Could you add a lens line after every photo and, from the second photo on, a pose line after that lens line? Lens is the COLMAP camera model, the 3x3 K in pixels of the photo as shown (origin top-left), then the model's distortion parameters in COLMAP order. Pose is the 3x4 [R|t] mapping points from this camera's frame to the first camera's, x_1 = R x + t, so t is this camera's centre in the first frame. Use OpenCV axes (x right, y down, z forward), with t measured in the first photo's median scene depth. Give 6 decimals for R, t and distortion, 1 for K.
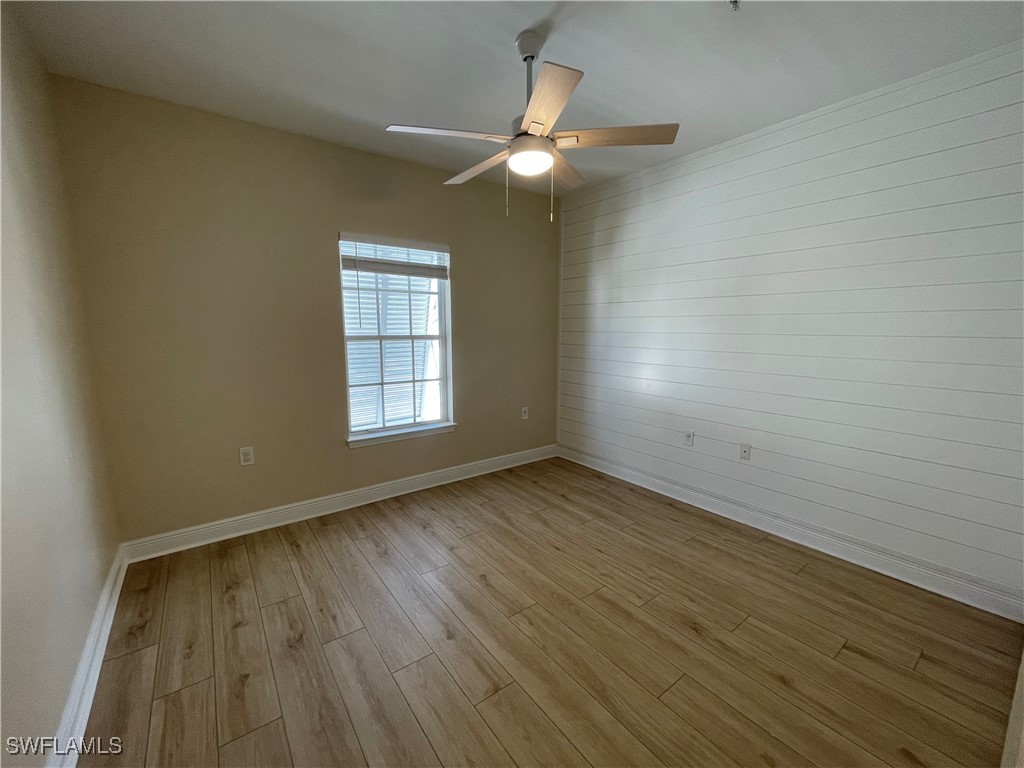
lens RADIAL K [[413.2, 0, 507.5], [0, 413.2, 386.9], [0, 0, 1]] dist [-0.002197, 0.000490]
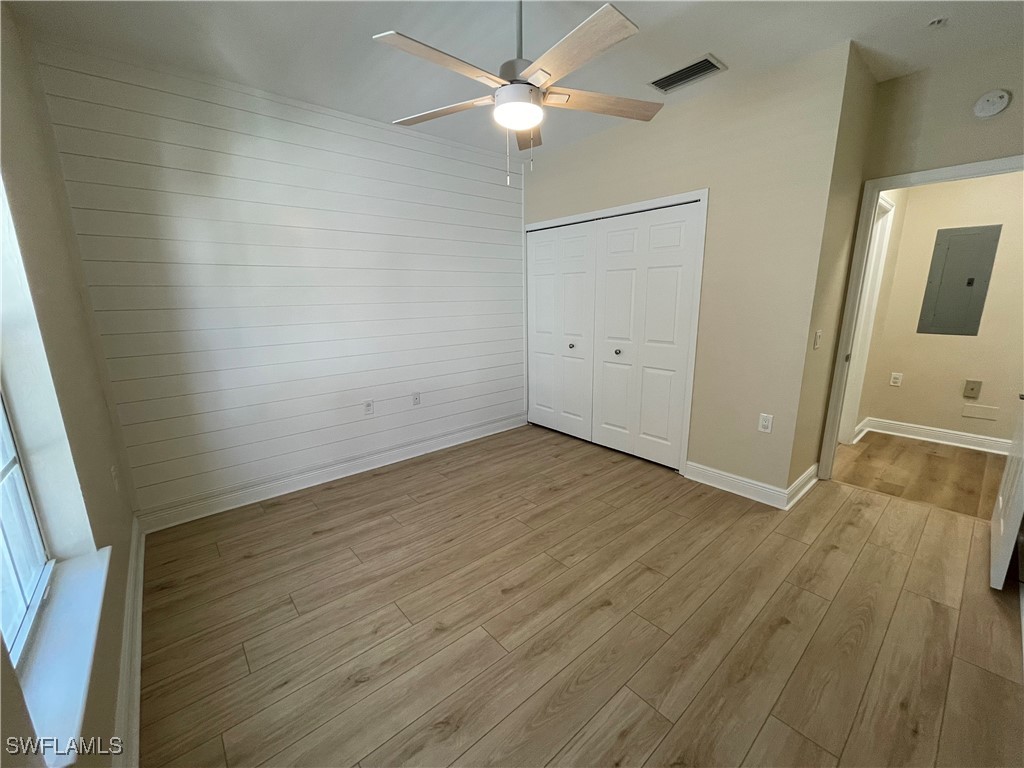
lens RADIAL K [[413.2, 0, 511.0], [0, 413.2, 385.3], [0, 0, 1]] dist [-0.002197, 0.000490]
pose [[-0.061167, -0.218812, 0.973848, -0.686438], [0.161505, 0.960648, 0.225990, -0.123119], [-0.984974, 0.171105, -0.023421, 0.803285]]
